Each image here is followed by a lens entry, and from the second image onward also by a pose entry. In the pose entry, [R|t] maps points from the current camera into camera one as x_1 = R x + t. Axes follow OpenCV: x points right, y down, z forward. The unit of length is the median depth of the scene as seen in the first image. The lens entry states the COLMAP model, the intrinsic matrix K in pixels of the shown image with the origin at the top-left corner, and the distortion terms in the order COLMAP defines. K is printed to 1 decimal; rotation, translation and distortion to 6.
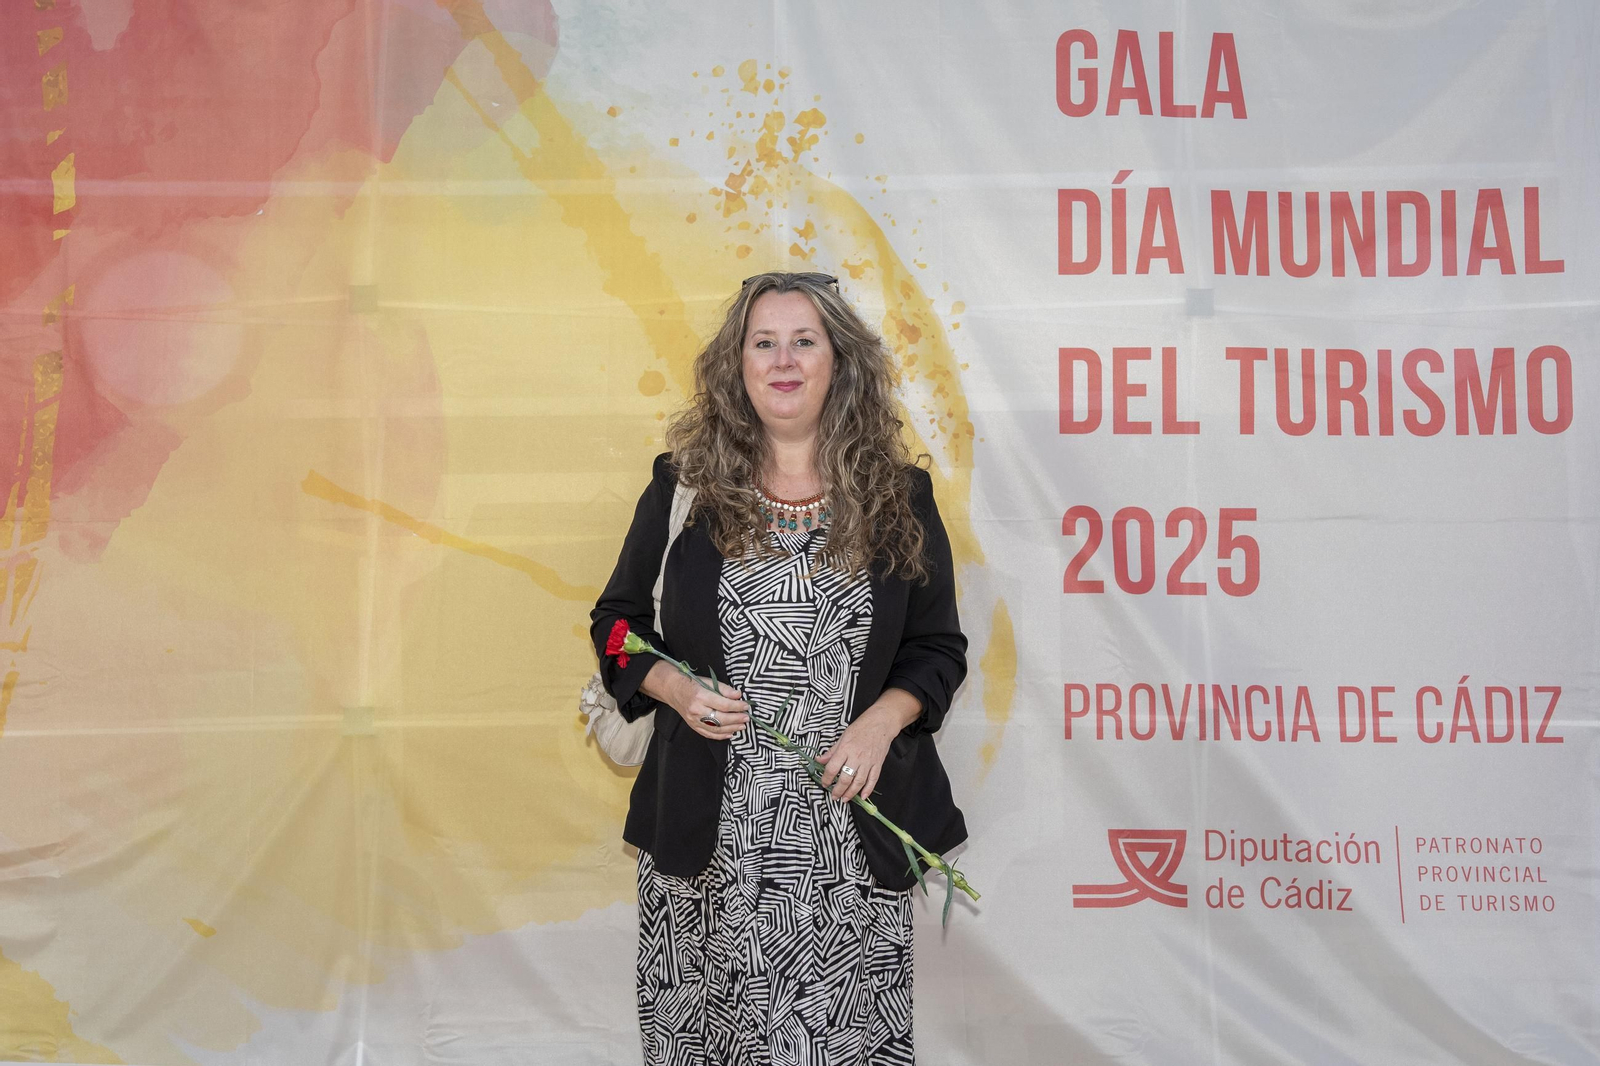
lens RADIAL K [[2206.4, 0, 799.1], [0, 2206.4, 505.4], [0, 0, 1]] dist [0.124752, 0.011151]
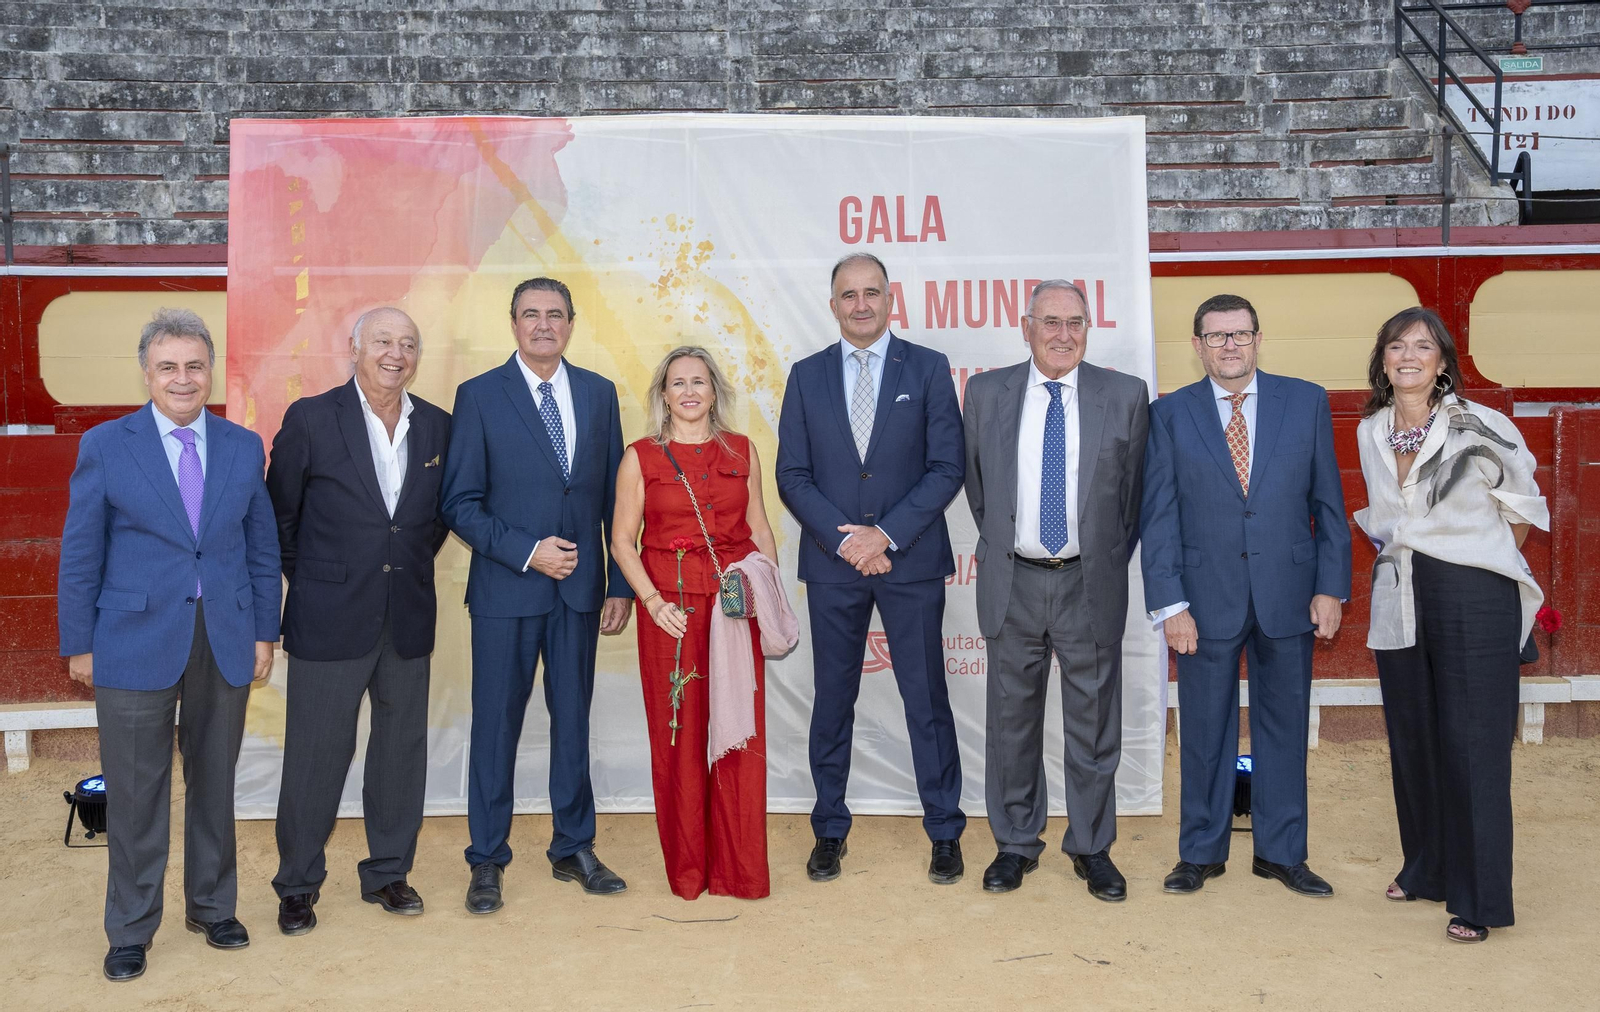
lens RADIAL K [[1386.9, 0, 722.3], [0, 1386.9, 489.1], [0, 0, 1]] dist [0.047435, -0.100545]
pose [[0.999772, -0.002780, -0.021167, 0.042763], [0.003452, 0.999489, 0.031779, -0.010028], [0.021068, -0.031845, 0.999271, -0.150368]]
